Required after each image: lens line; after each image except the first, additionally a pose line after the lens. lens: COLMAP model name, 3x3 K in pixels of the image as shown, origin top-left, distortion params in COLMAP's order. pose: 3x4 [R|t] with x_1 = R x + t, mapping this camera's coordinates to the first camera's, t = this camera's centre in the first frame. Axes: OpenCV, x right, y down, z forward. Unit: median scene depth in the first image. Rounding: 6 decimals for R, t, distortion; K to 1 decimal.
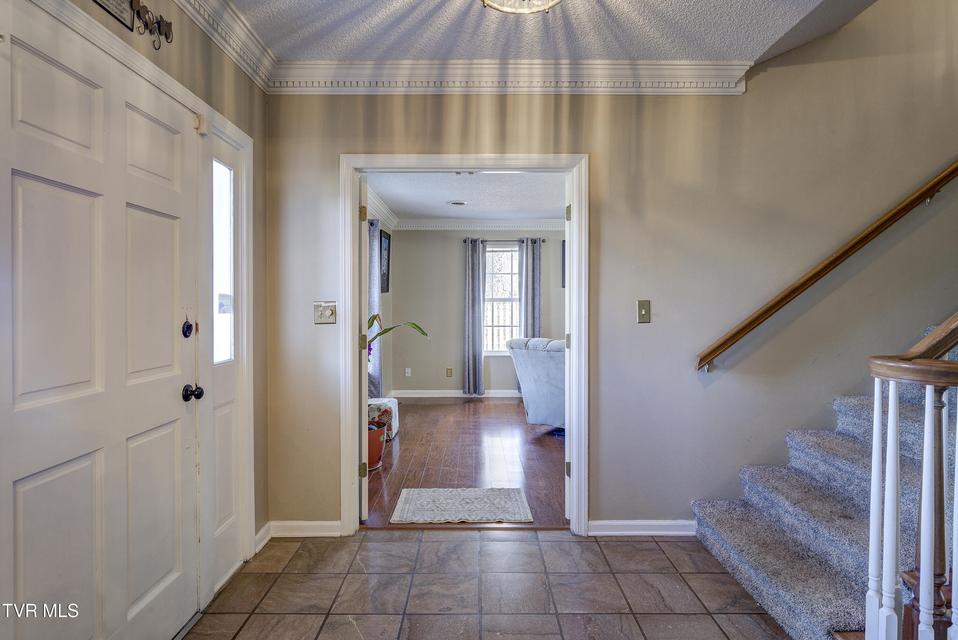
lens RADIAL K [[495.7, 0, 477.1], [0, 495.7, 306.9], [0, 0, 1]] dist [-0.000936, -0.000070]
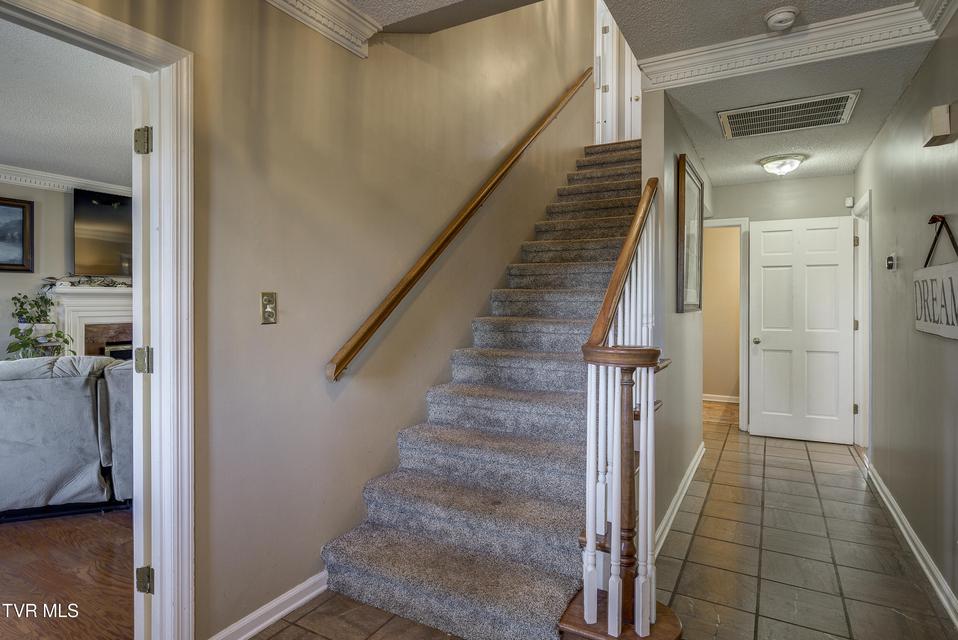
lens RADIAL K [[518.4, 0, 473.9], [0, 518.4, 303.3], [0, 0, 1]] dist [0.005102, 0.001867]
pose [[0.488867, -0.003086, 0.872353, -0.168186], [0.003556, 0.999992, 0.001544, 0.002718], [-0.872351, 0.002347, 0.488874, 0.379254]]
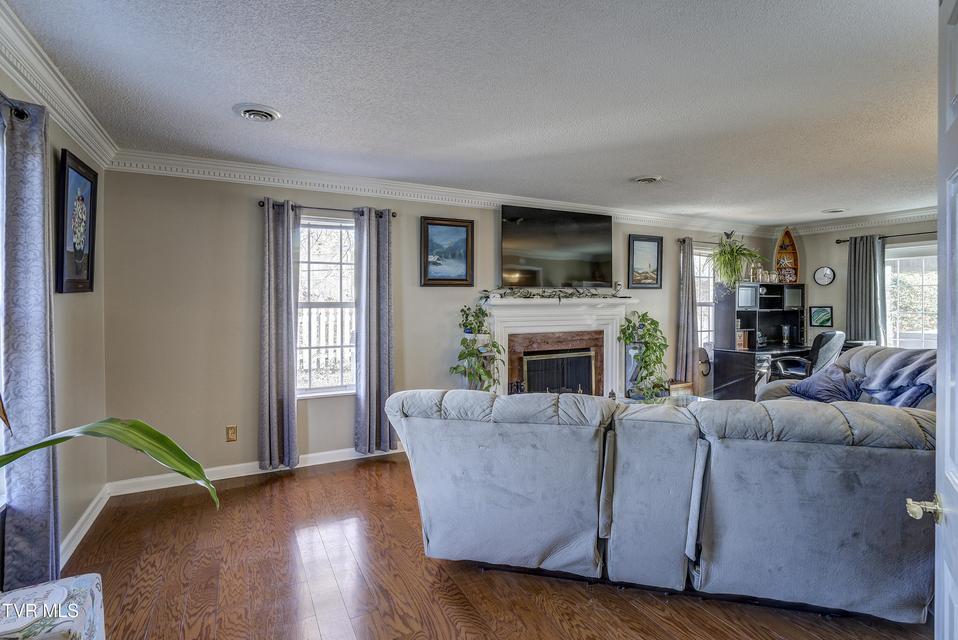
lens RADIAL K [[470.3, 0, 480.2], [0, 470.3, 307.9], [0, 0, 1]] dist [-0.003104, -0.001322]
pose [[0.892325, -0.004861, 0.451368, -0.113775], [0.003005, 0.999984, 0.004828, -0.033474], [-0.451384, -0.002952, 0.892325, 1.002539]]
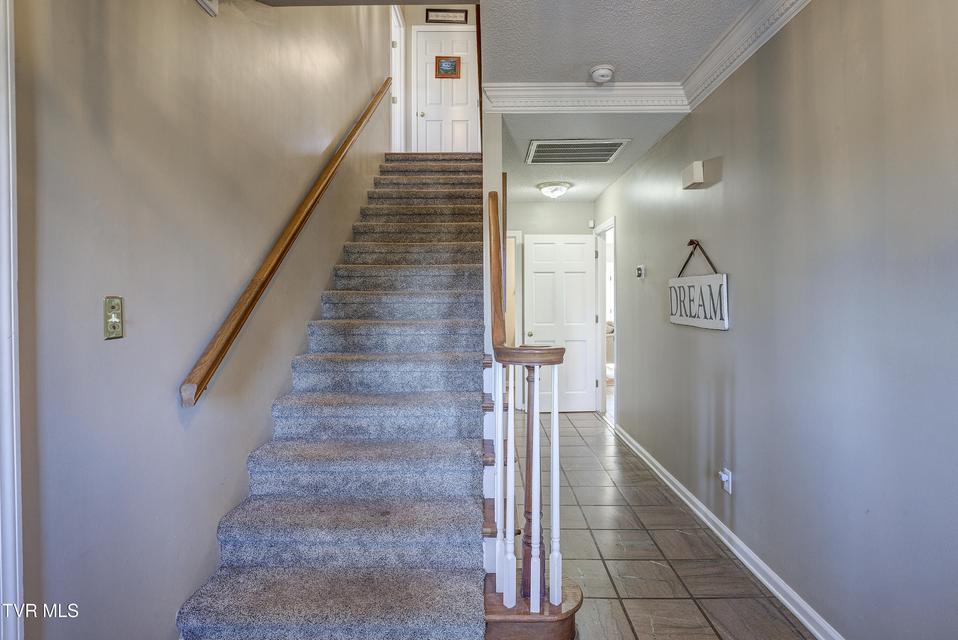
lens RADIAL K [[495.7, 0, 463.1], [0, 495.7, 304.2], [0, 0, 1]] dist [-0.000936, -0.000070]
pose [[0.025298, -0.009331, 0.999636, -0.188825], [0.010218, 0.999907, 0.009075, -0.005974], [-0.999628, 0.009985, 0.025391, 0.606243]]
